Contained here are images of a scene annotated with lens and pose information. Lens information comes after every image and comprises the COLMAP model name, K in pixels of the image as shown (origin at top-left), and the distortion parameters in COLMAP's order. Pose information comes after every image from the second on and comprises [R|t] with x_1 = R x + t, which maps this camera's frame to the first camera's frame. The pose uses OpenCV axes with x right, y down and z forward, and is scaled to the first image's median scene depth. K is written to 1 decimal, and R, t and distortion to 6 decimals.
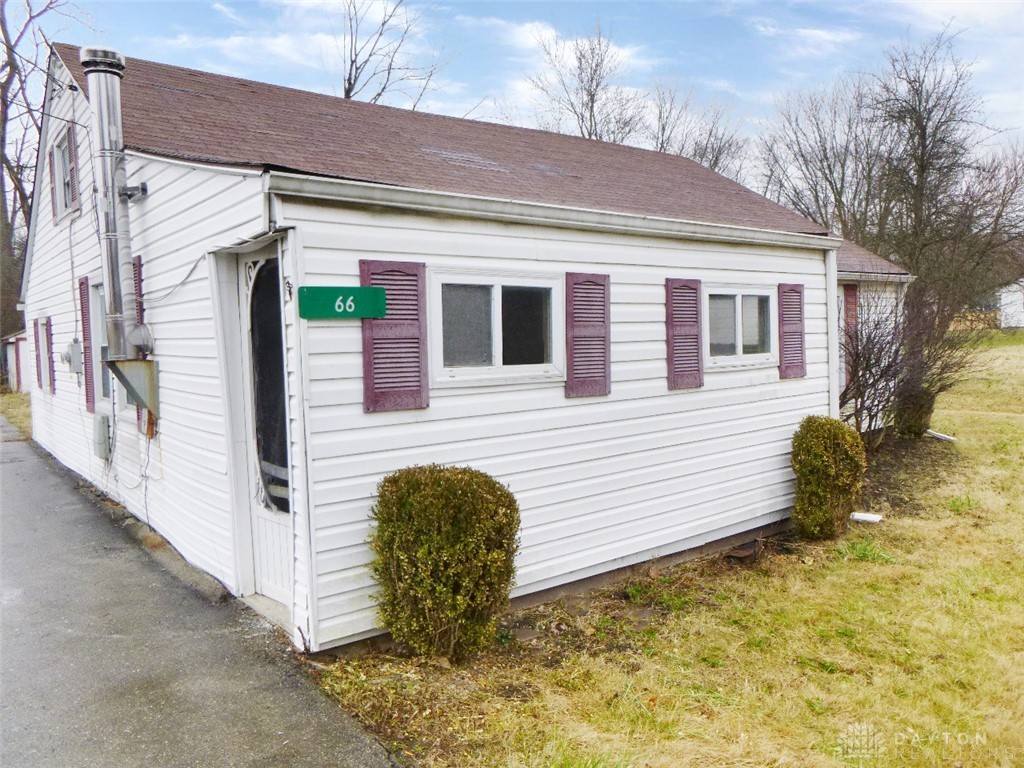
lens RADIAL K [[758.0, 0, 513.8], [0, 758.0, 387.6], [0, 0, 1]] dist [-0.012730, -0.000719]
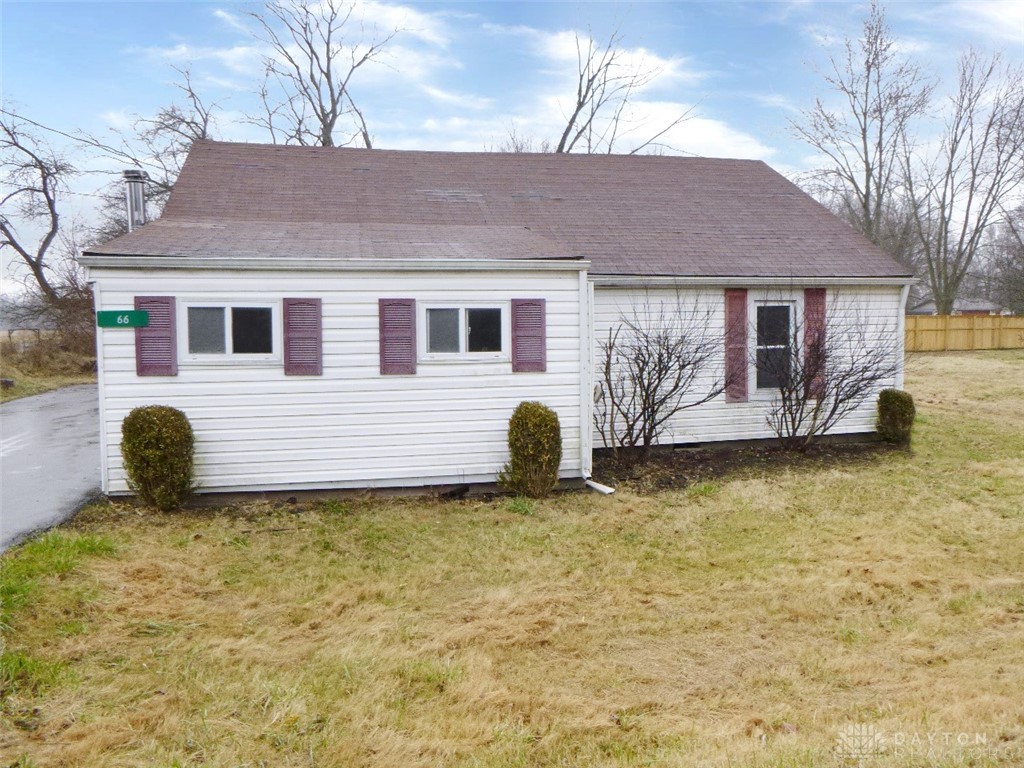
lens RADIAL K [[758.0, 0, 507.8], [0, 758.0, 380.5], [0, 0, 1]] dist [-0.012730, -0.000719]
pose [[0.889654, 0.054988, -0.453313, 1.200427], [-0.046753, 0.998475, 0.029362, -0.043984], [0.454236, -0.004928, 0.890868, -0.219701]]
